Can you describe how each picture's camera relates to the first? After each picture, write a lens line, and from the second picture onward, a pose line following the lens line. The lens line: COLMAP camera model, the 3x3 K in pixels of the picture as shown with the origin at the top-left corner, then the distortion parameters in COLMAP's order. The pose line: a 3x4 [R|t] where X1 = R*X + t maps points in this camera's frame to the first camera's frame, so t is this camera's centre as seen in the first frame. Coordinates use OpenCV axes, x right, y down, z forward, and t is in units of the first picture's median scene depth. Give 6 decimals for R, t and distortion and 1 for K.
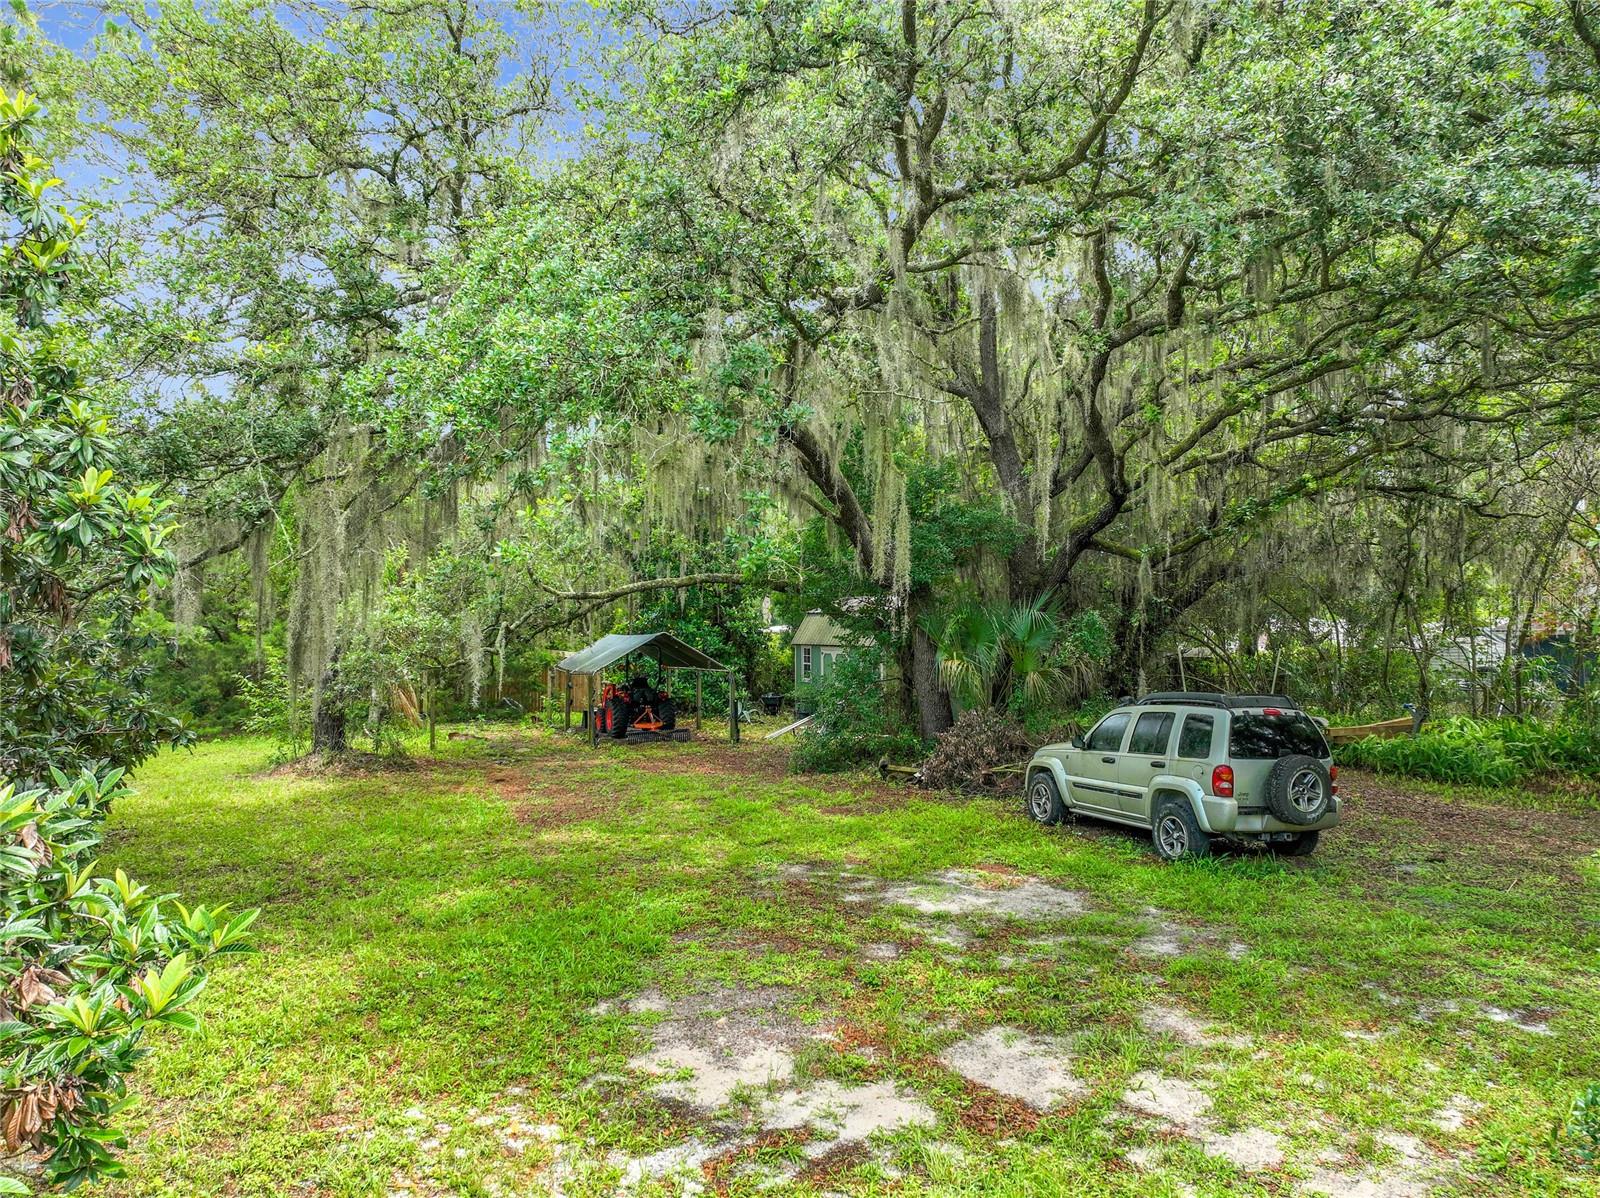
lens RADIAL K [[1123.4, 0, 804.8], [0, 1123.4, 600.8], [0, 0, 1]] dist [0.004724, 0.004635]
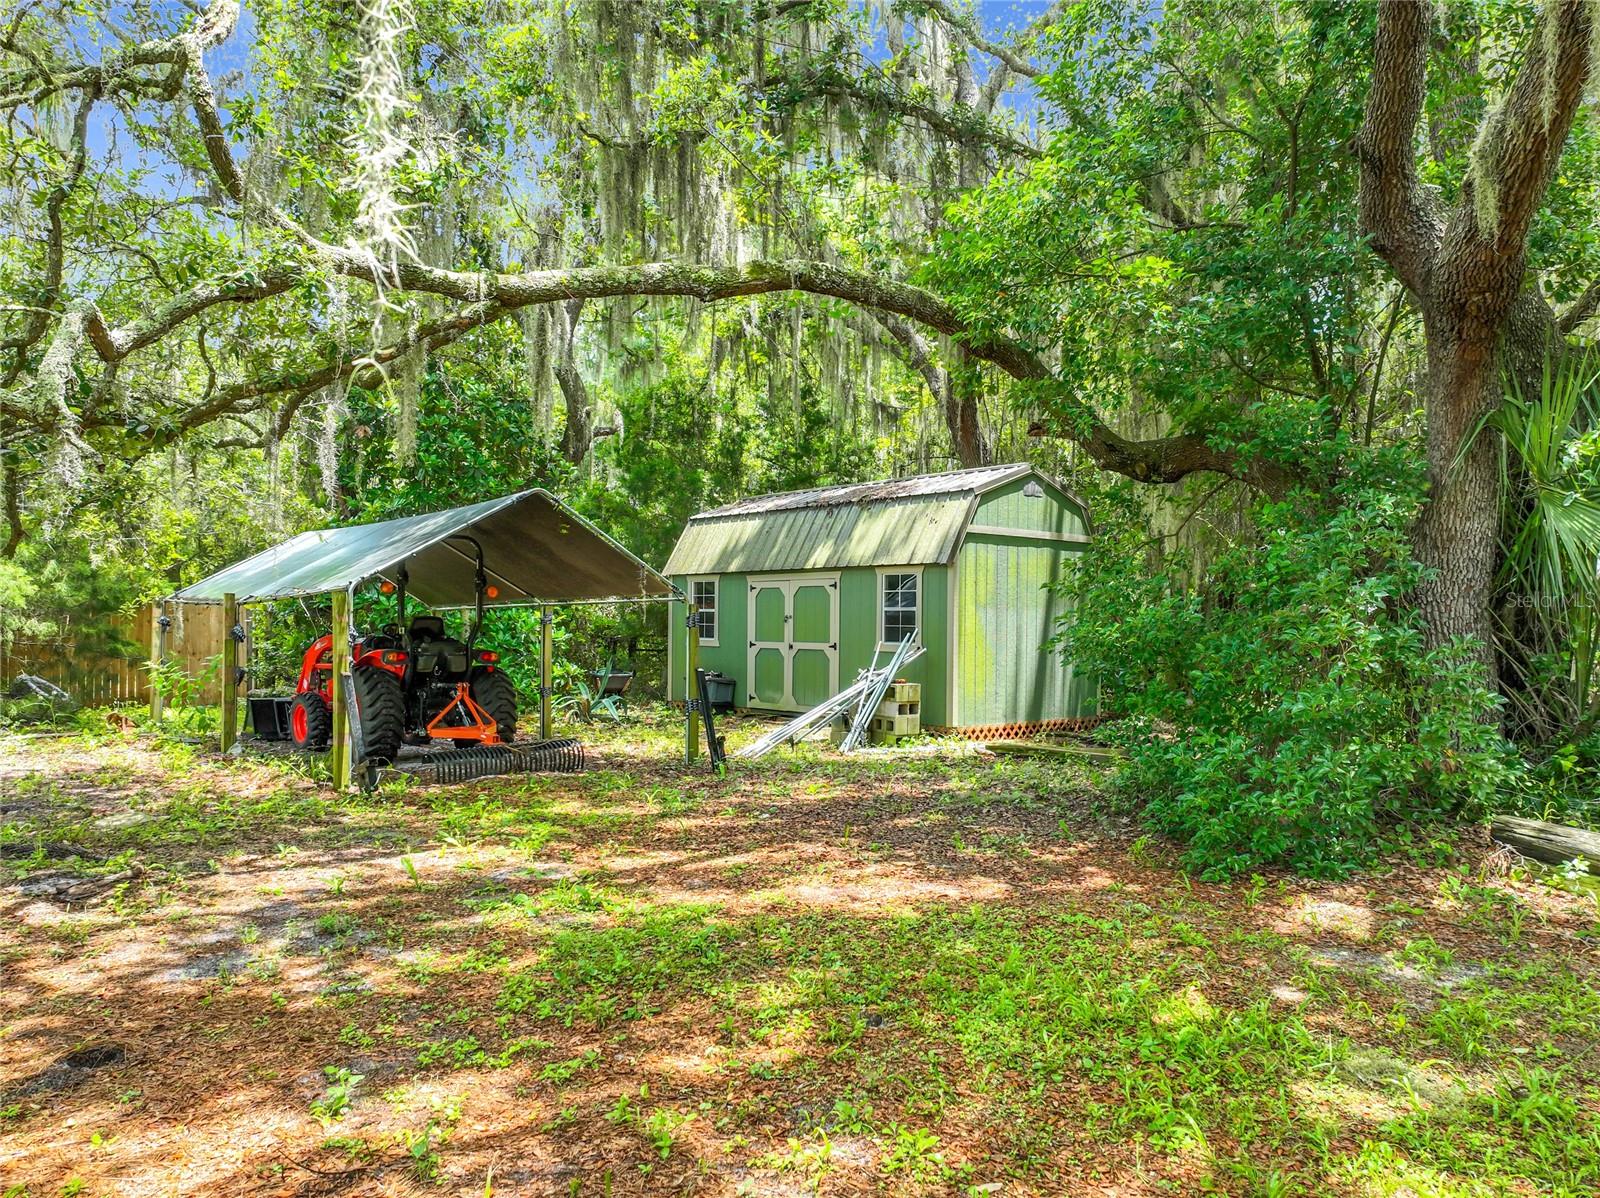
lens RADIAL K [[1148.8, 0, 848.9], [0, 1148.8, 647.7], [0, 0, 1]] dist [0.006656, 0.003875]
pose [[0.928665, 0.008432, 0.370823, -0.208646], [-0.024607, 0.998940, 0.038909, 0.077712], [-0.370102, -0.045258, 0.927888, 0.720134]]
